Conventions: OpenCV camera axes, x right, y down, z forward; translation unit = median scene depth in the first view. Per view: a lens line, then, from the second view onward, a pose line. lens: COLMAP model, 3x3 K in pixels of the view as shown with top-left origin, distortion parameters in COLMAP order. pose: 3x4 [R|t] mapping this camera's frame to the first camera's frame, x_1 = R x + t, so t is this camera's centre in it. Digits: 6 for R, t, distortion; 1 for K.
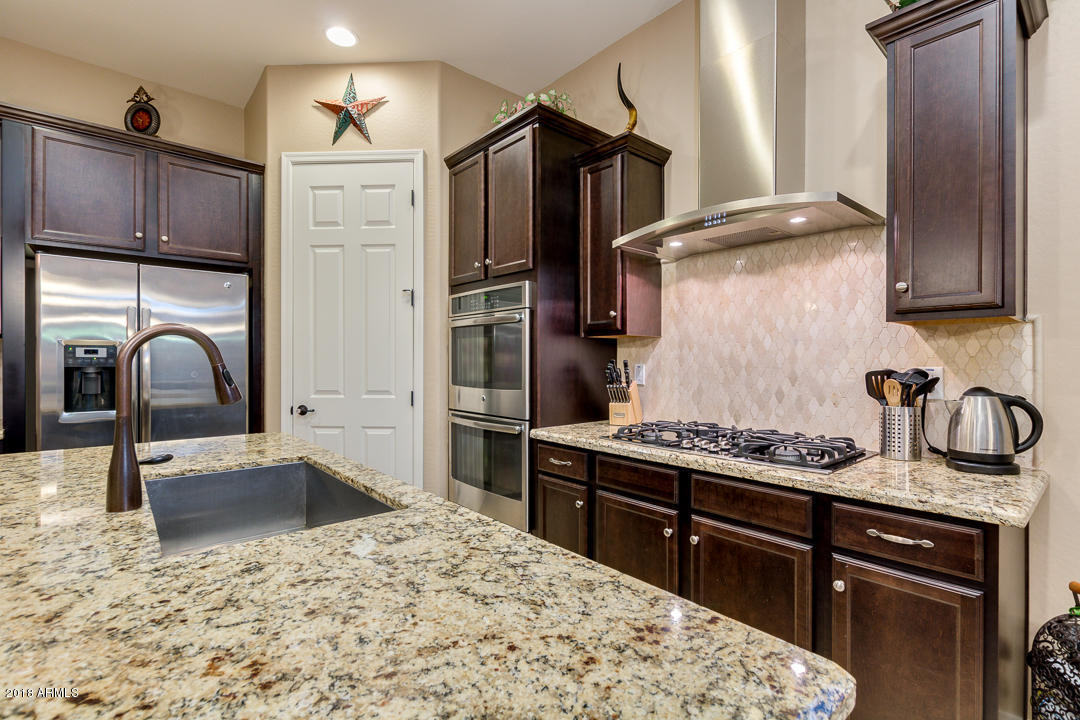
lens RADIAL K [[496.0, 0, 537.0], [0, 496.0, 360.7], [0, 0, 1]] dist [0.001013, -0.000385]
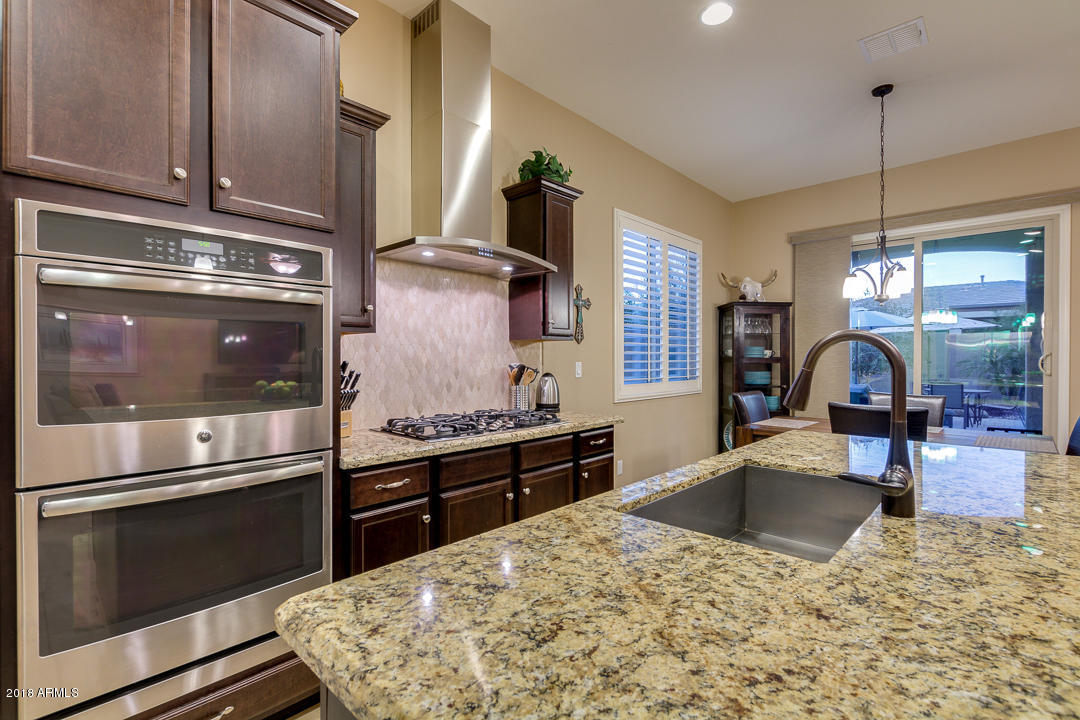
lens RADIAL K [[496.0, 0, 536.5], [0, 496.0, 358.0], [0, 0, 1]] dist [0.001013, -0.000385]
pose [[-0.098291, -0.003417, 0.995152, -0.833304], [0.001811, 0.999992, 0.003612, -0.010379], [-0.995156, 0.002157, -0.098284, 0.879624]]
